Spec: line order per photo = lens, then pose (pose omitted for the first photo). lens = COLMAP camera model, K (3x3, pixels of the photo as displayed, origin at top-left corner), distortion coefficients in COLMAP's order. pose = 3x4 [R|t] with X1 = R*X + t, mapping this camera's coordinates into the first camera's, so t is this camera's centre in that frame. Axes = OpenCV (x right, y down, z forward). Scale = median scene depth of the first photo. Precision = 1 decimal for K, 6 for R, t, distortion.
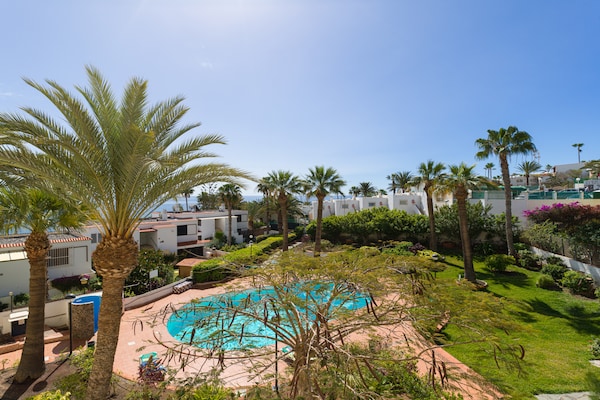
lens RADIAL K [[303.0, 0, 287.4], [0, 303.0, 199.8], [0, 0, 1]] dist [-0.001268, 0.000240]
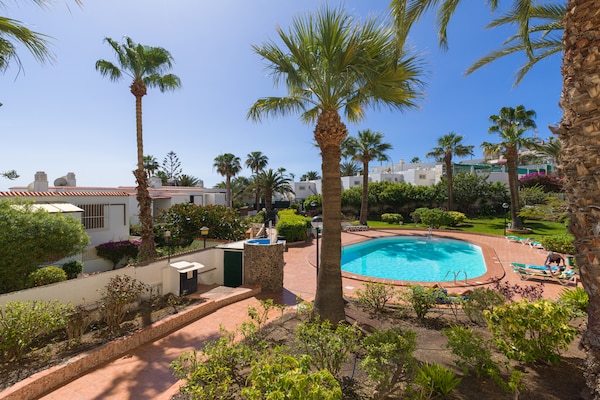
lens RADIAL K [[297.3, 0, 302.8], [0, 297.3, 201.0], [0, 0, 1]] dist [-0.001389, -0.000093]
pose [[0.938215, 0.000187, 0.346052, -0.839188], [-0.003005, 0.999967, 0.007606, 0.229864], [-0.346039, -0.008176, 0.938185, 0.301057]]
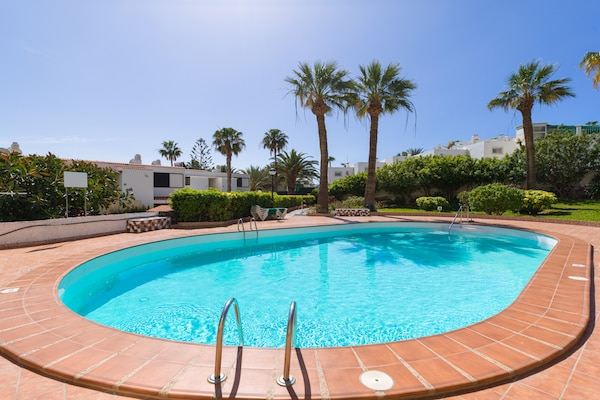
lens RADIAL K [[297.3, 0, 302.8], [0, 297.3, 201.0], [0, 0, 1]] dist [-0.001389, -0.000093]
pose [[0.996514, 0.003176, 0.083365, -0.198328], [-0.003636, 0.999979, 0.005367, 0.360049], [-0.083346, -0.005652, 0.996505, 0.722960]]
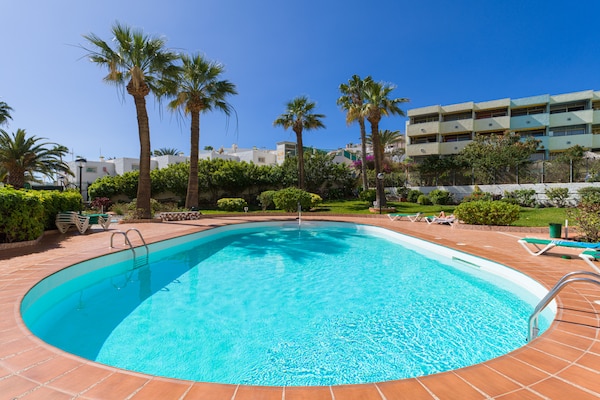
lens RADIAL K [[297.3, 0, 302.8], [0, 297.3, 201.0], [0, 0, 1]] dist [-0.001389, -0.000093]
pose [[0.598494, -0.006011, 0.801104, -0.488082], [0.007515, 0.999970, 0.001888, 0.359414], [-0.801092, 0.004890, 0.598522, 0.911786]]
